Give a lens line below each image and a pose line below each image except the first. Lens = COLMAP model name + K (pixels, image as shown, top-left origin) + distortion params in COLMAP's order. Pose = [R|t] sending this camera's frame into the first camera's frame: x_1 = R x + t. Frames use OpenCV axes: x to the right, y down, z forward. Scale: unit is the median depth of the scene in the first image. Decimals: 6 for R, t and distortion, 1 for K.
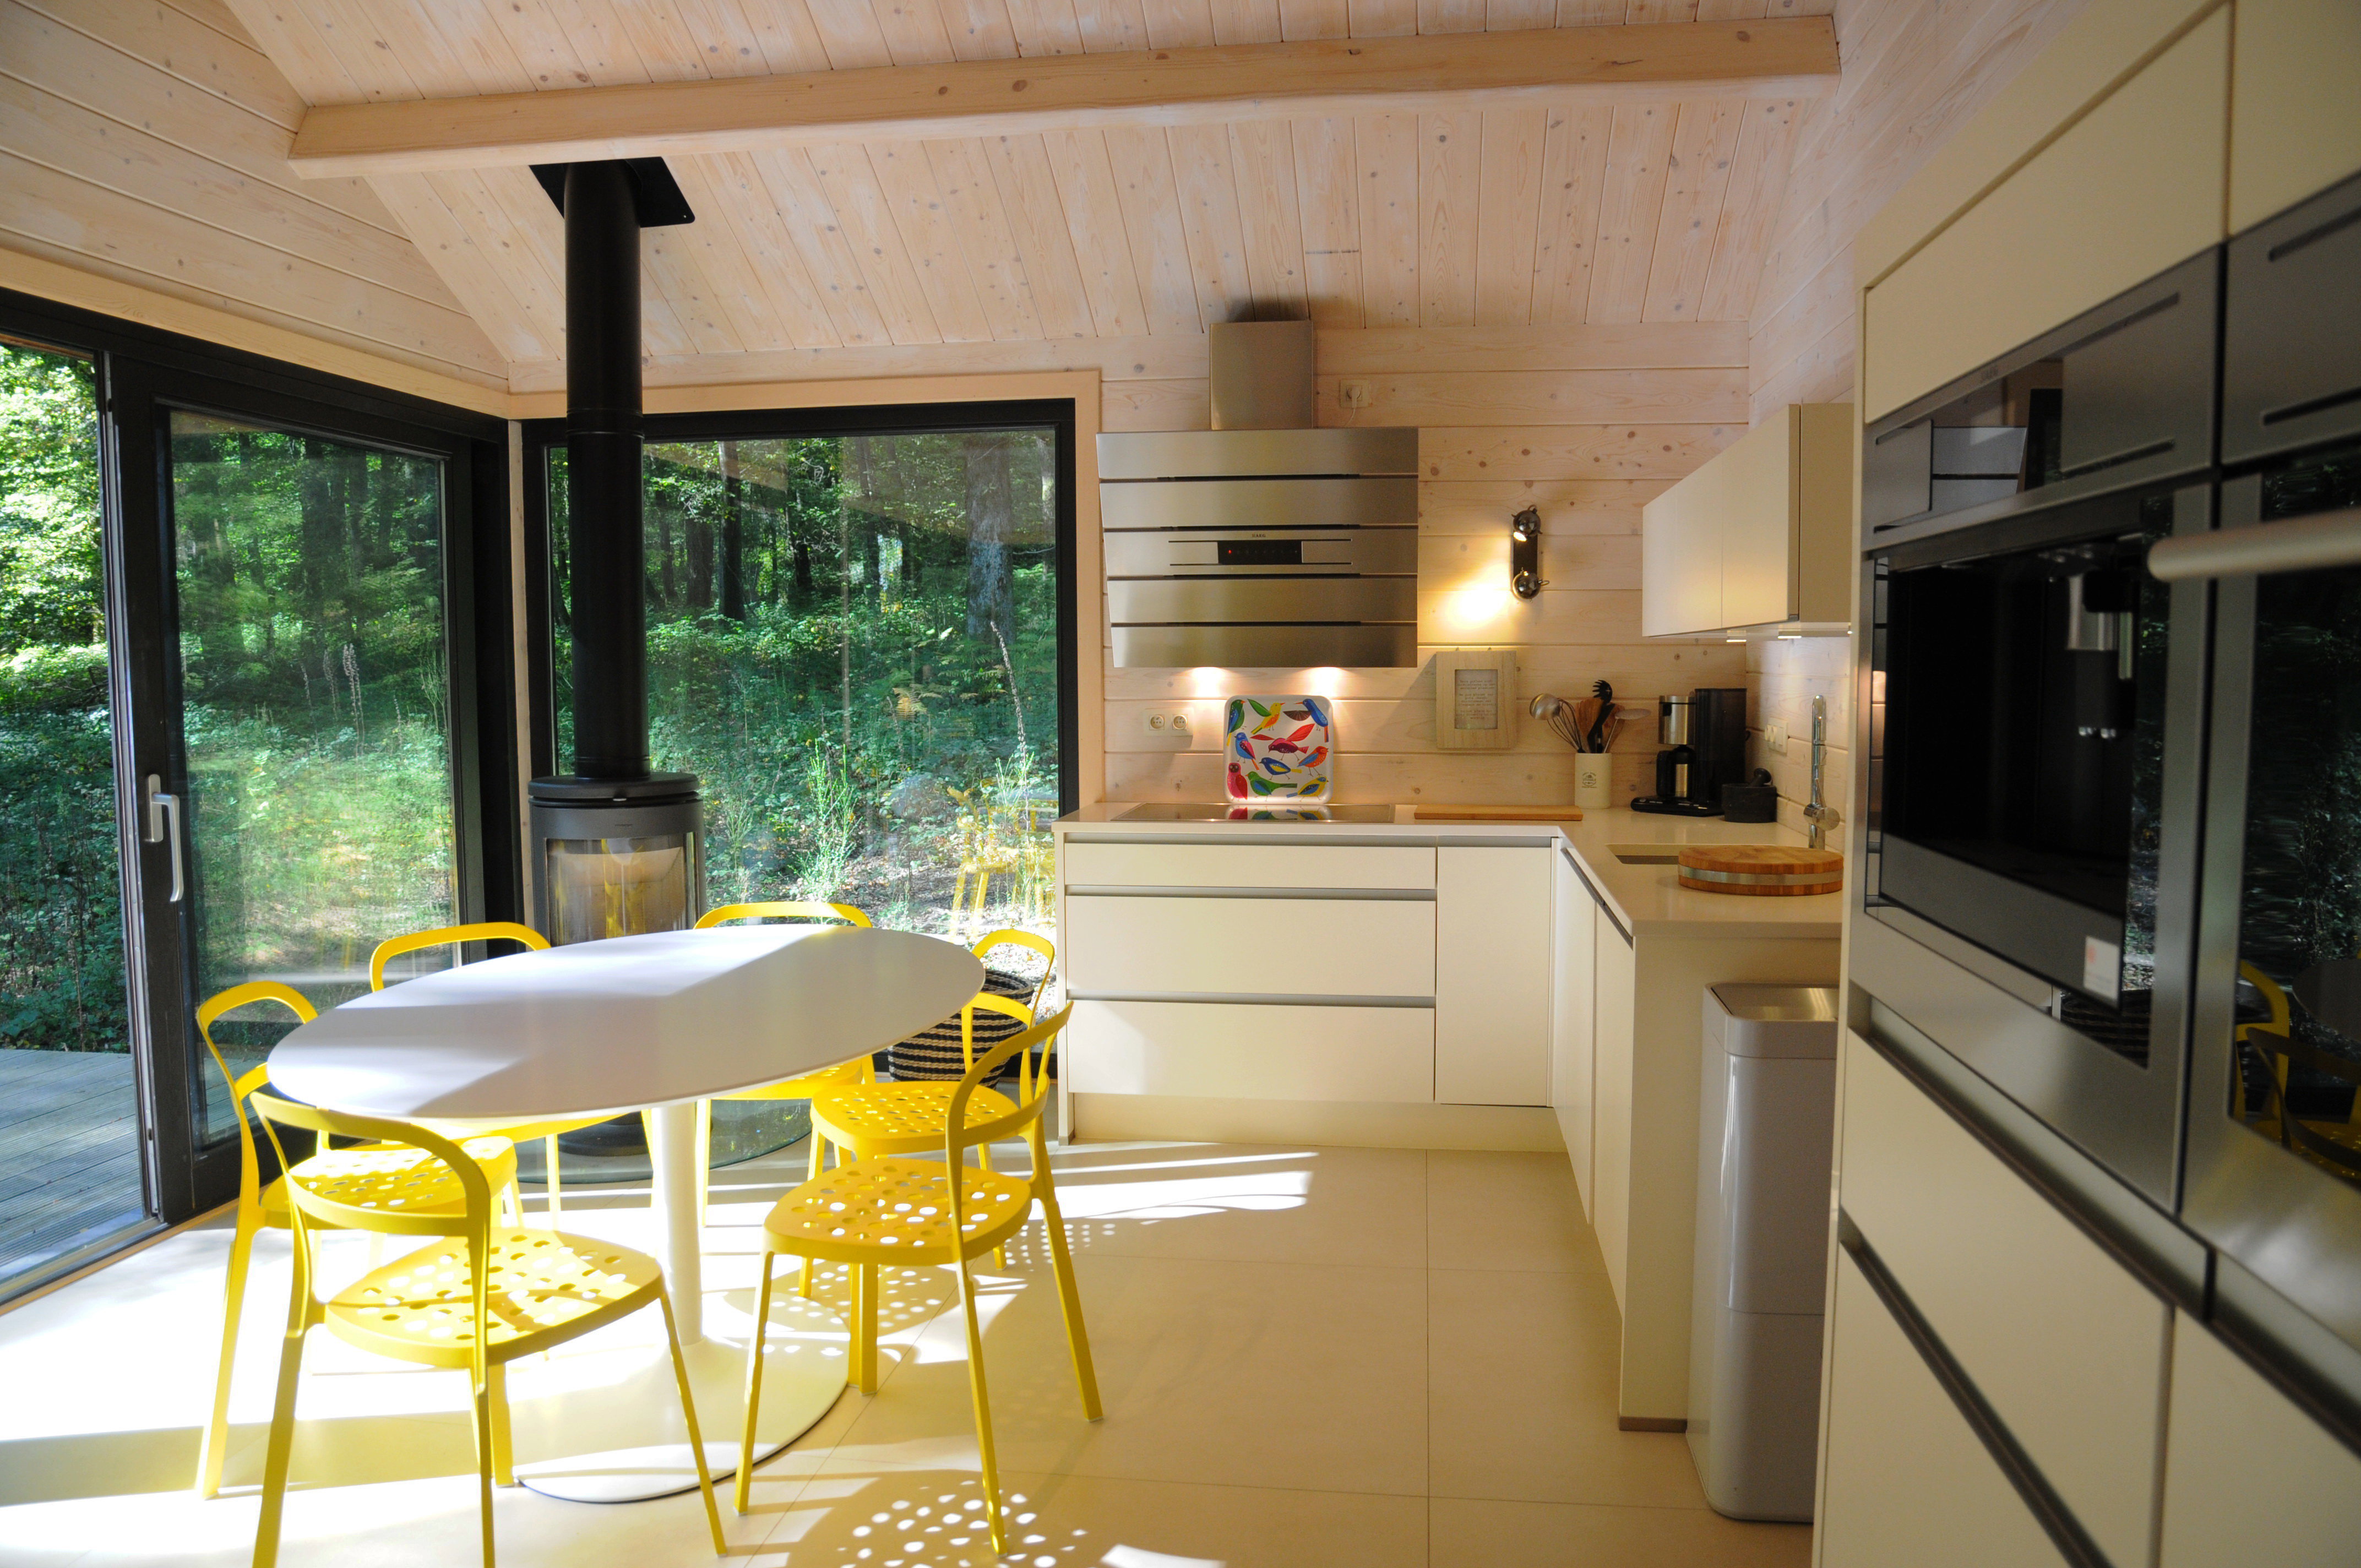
lens RADIAL K [[1624.0, 0, 1187.6], [0, 1624.0, 789.5], [0, 0, 1]] dist [-0.127274, 0.088873]
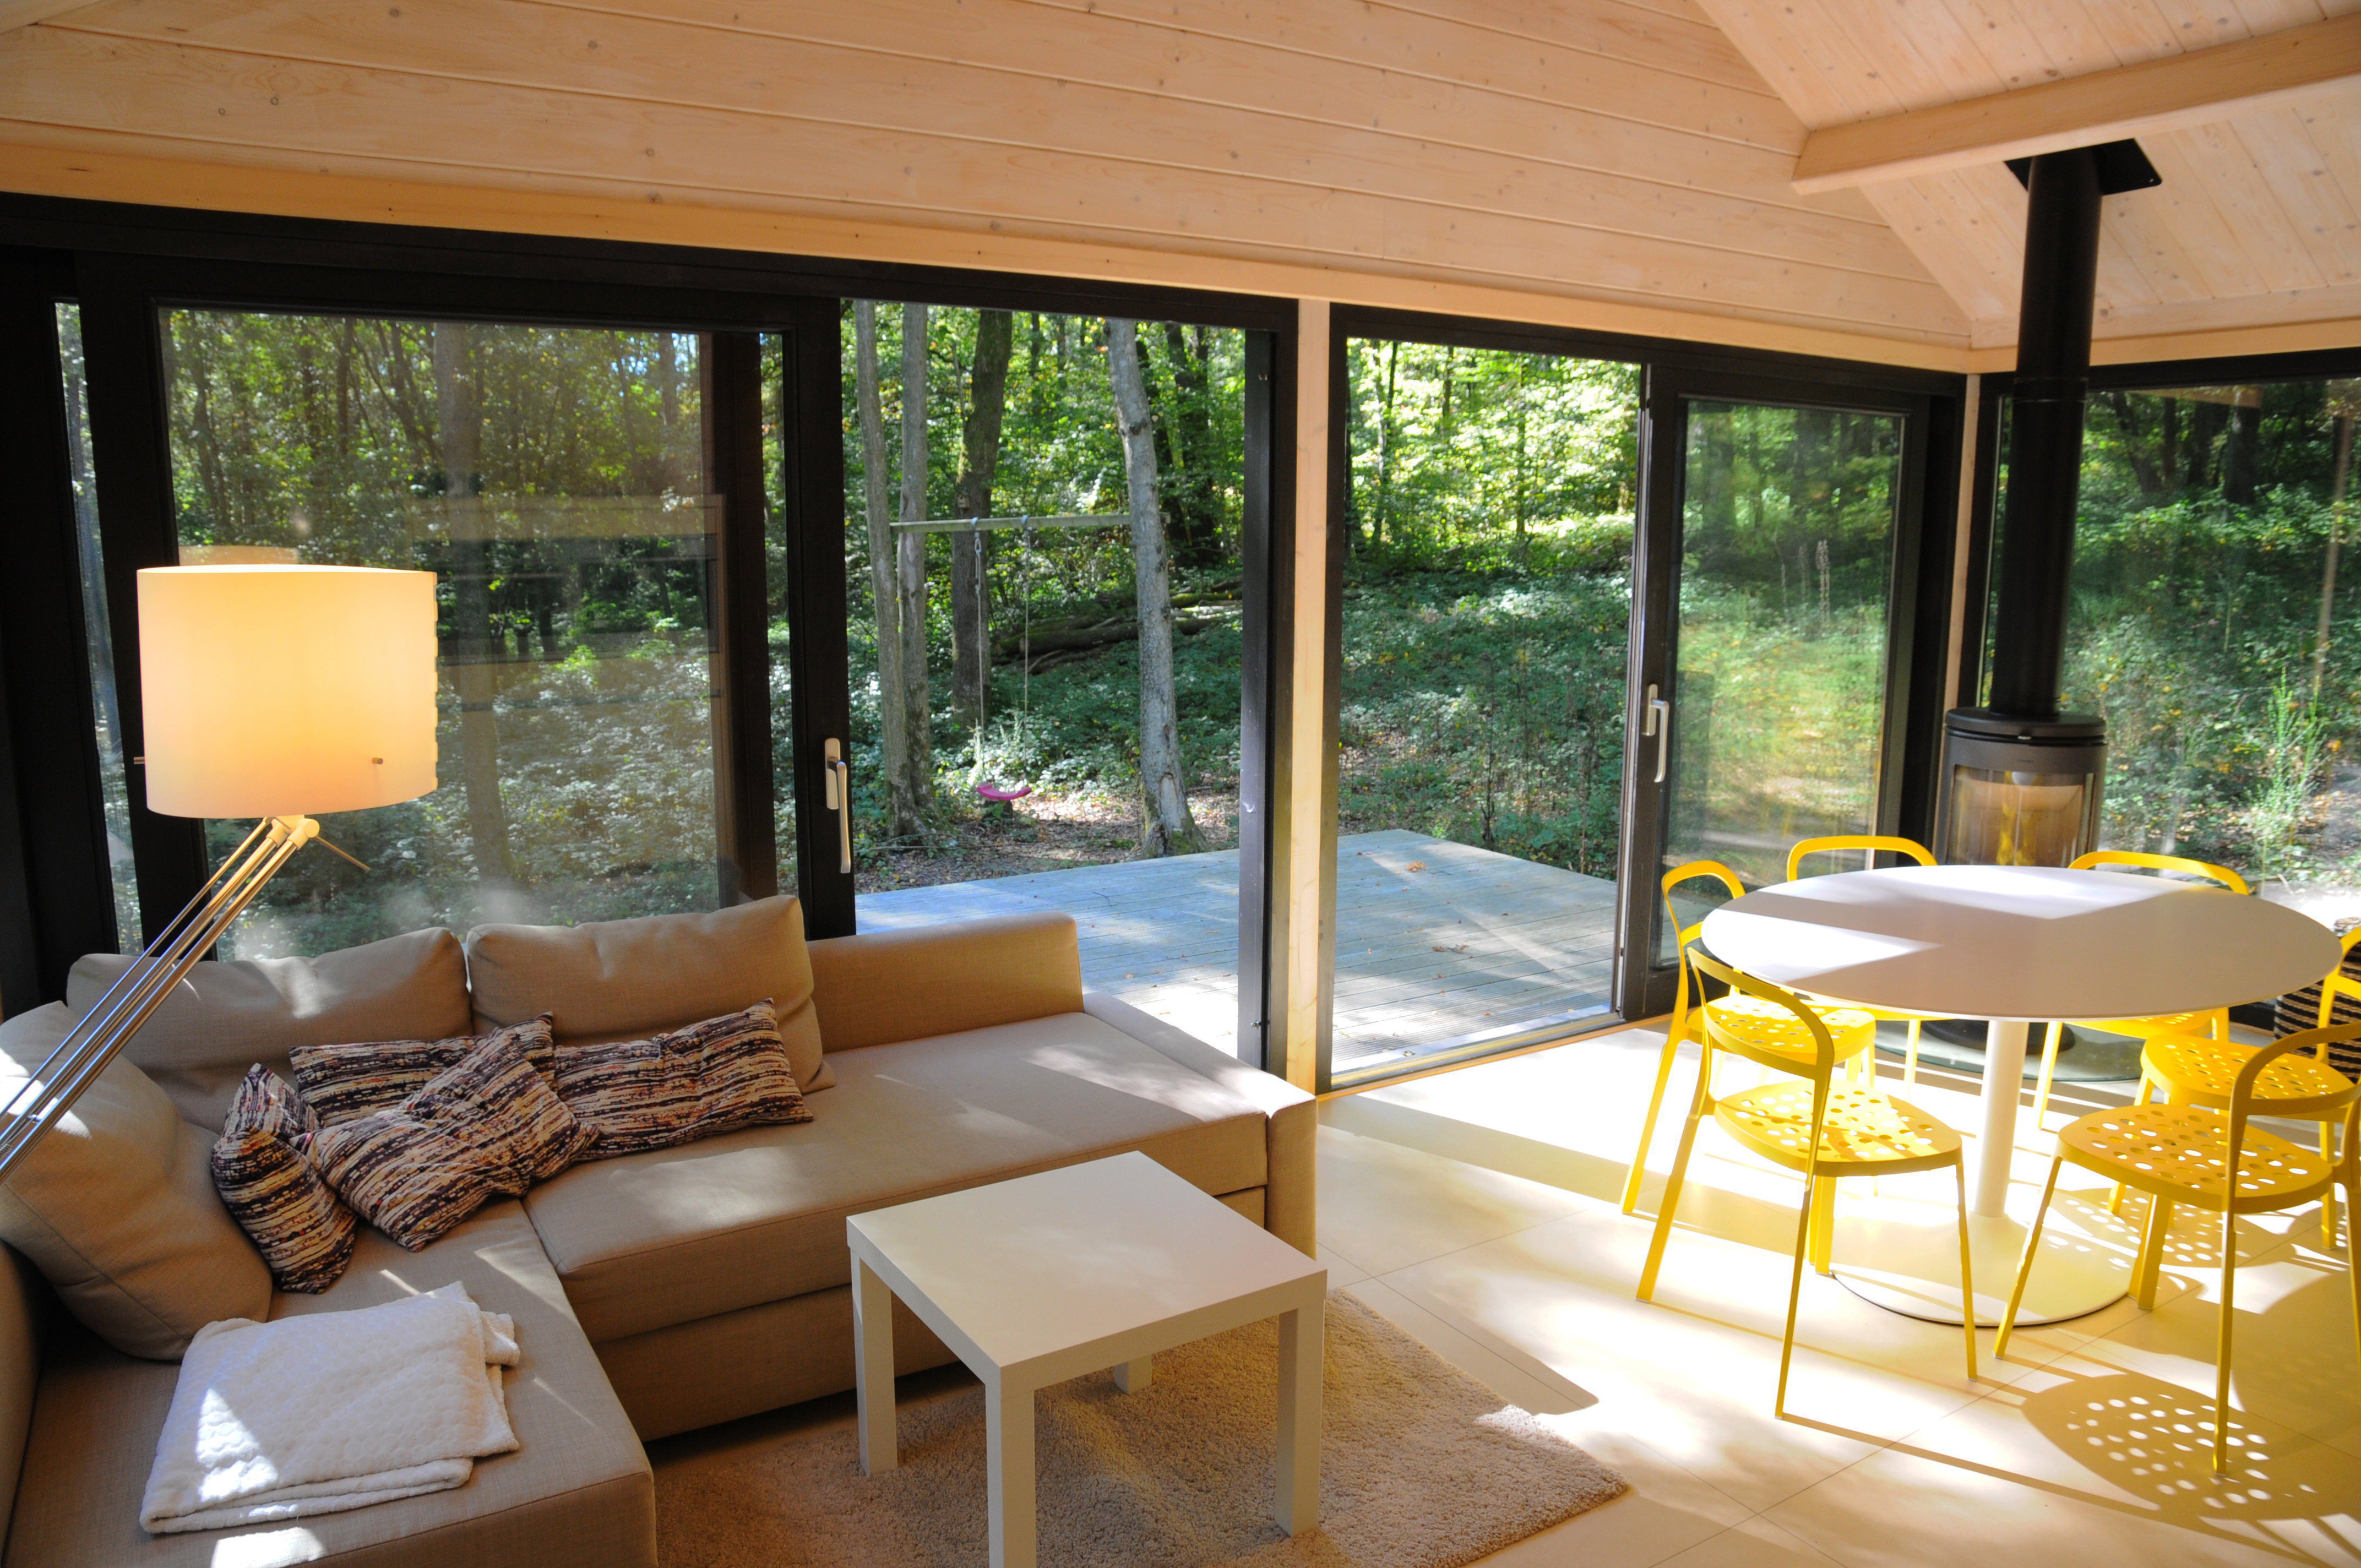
lens RADIAL K [[1624.0, 0, 1187.6], [0, 1624.0, 789.5], [0, 0, 1]] dist [-0.127274, 0.088873]
pose [[0.645913, 0.135392, -0.751309, 0.116570], [-0.070523, 0.990522, 0.117870, -0.054605], [0.760146, -0.023149, 0.649339, -0.184235]]
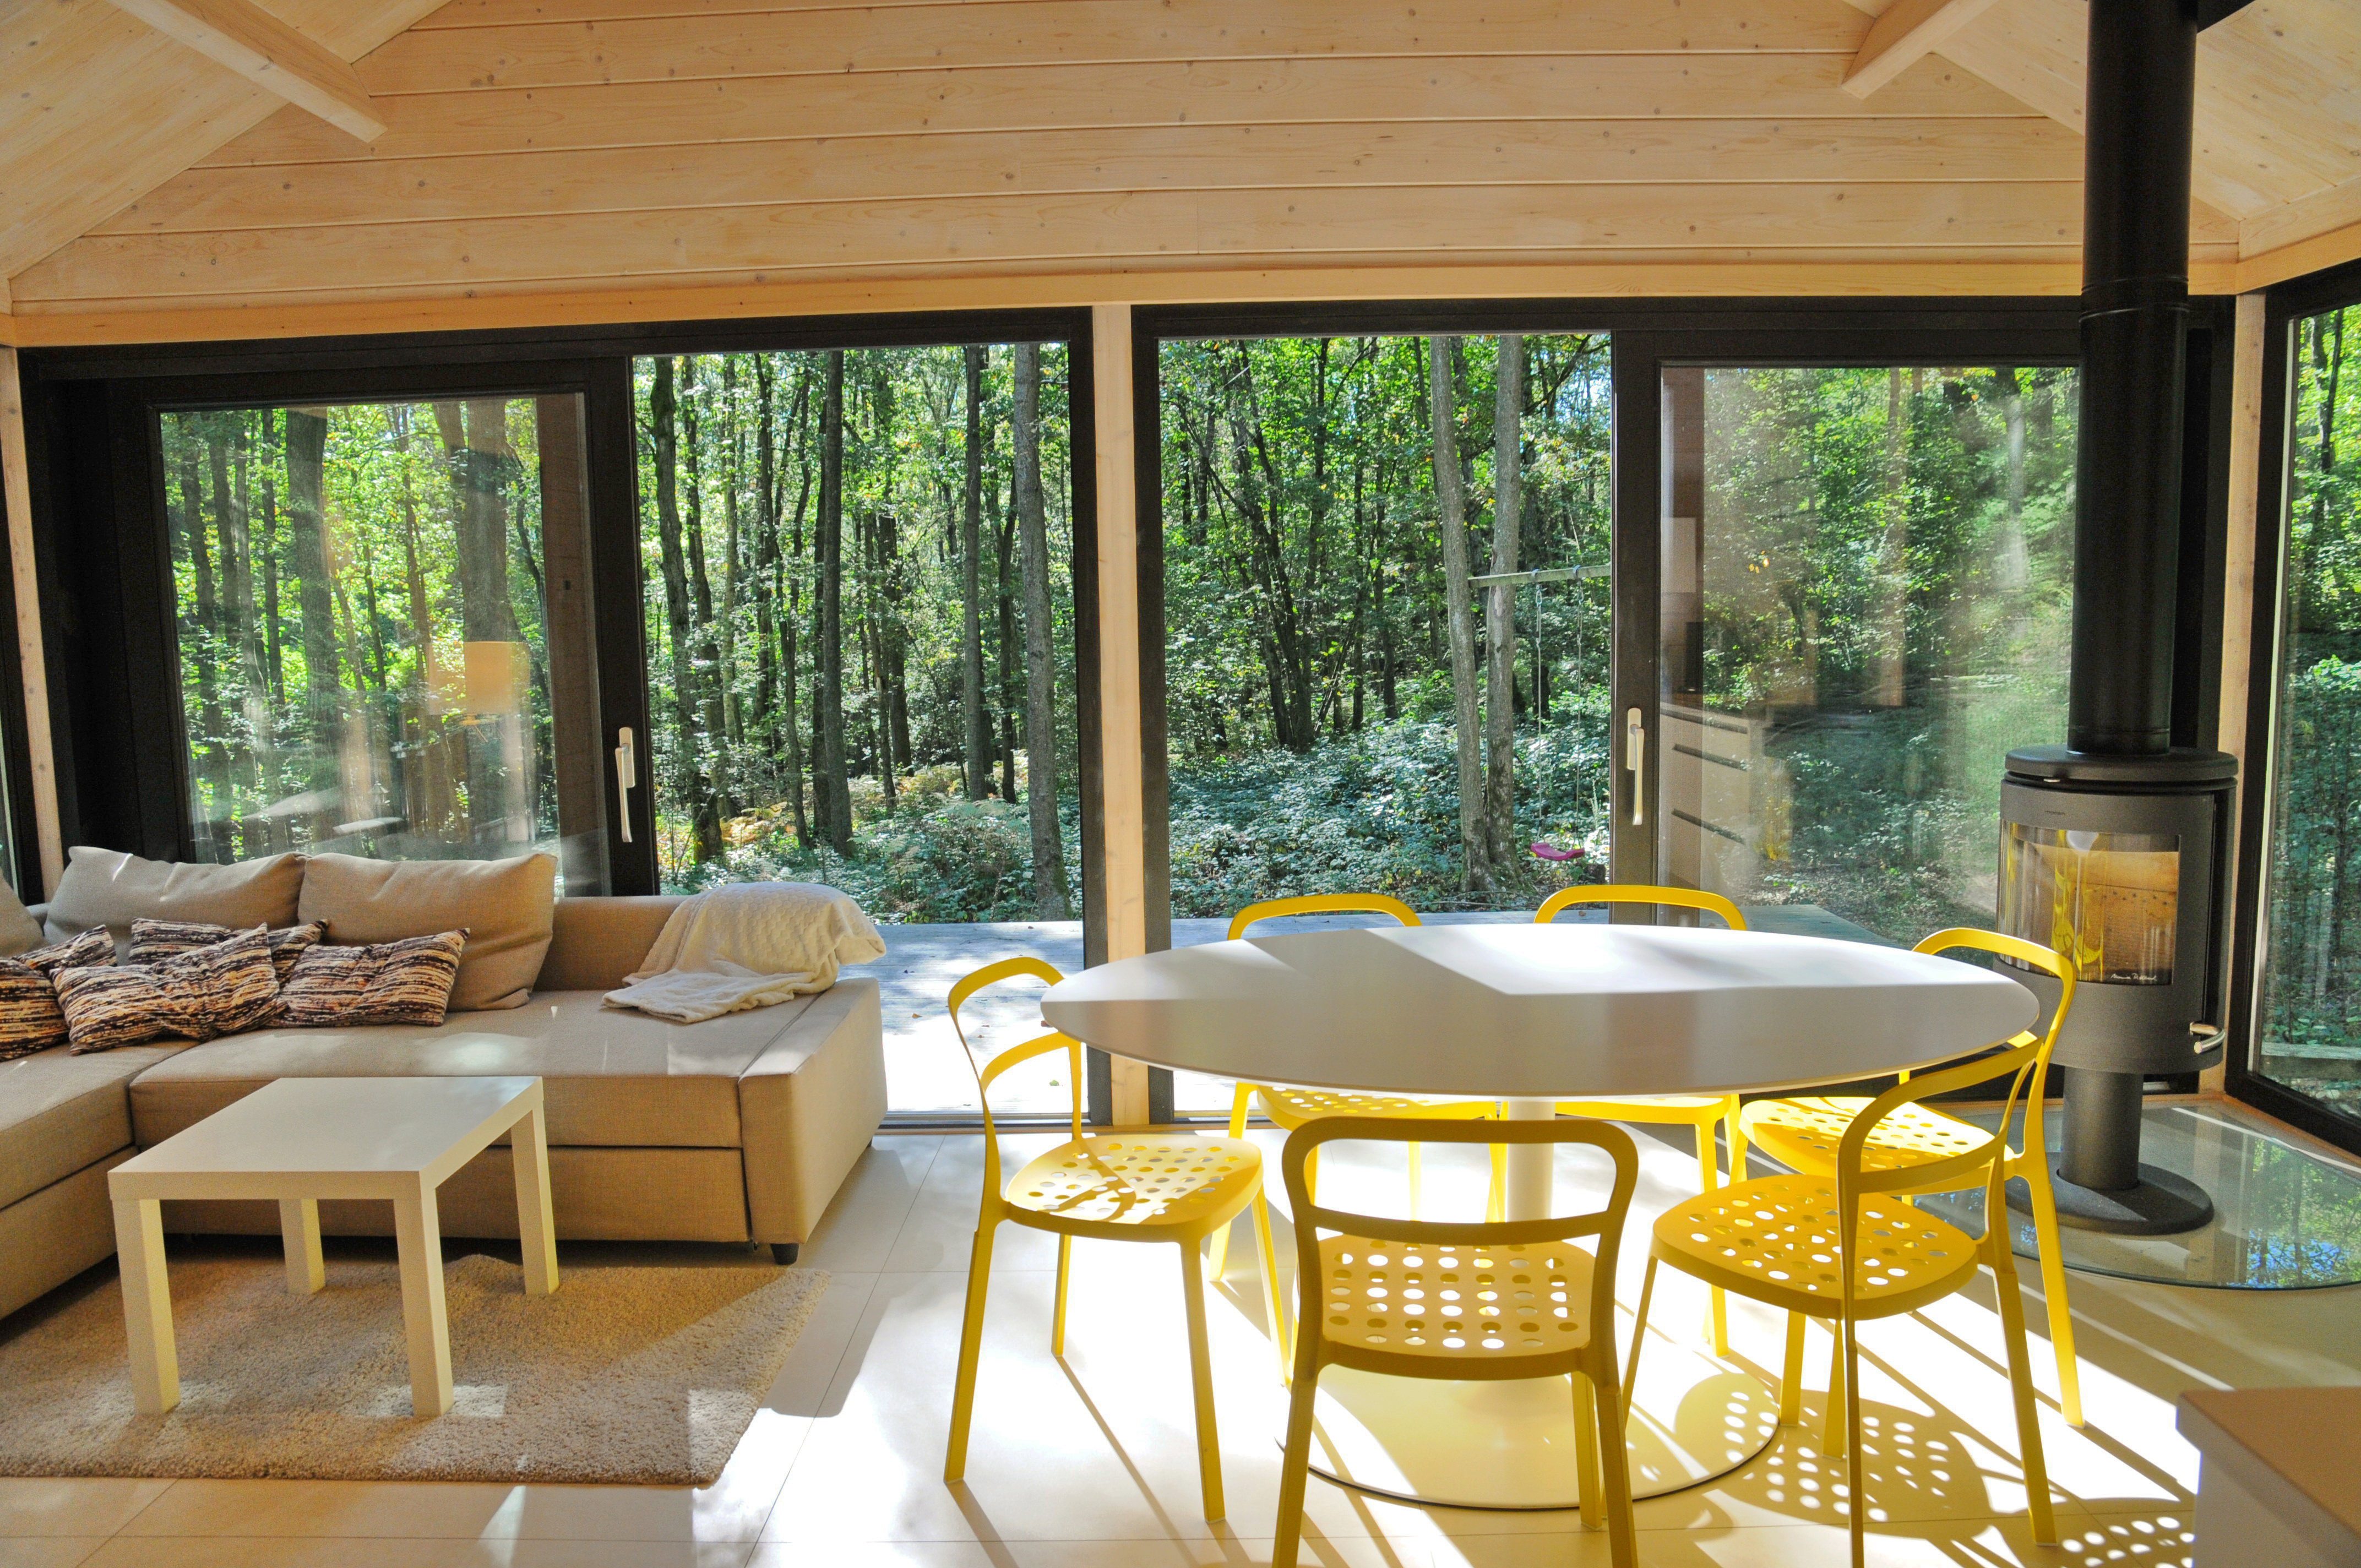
lens RADIAL K [[1624.0, 0, 1187.6], [0, 1624.0, 789.5], [0, 0, 1]] dist [-0.127274, 0.088873]
pose [[0.132630, 0.115294, -0.984437, 0.432519], [-0.058674, 0.992383, 0.108320, -0.058386], [0.989427, 0.043395, 0.138384, 0.549731]]
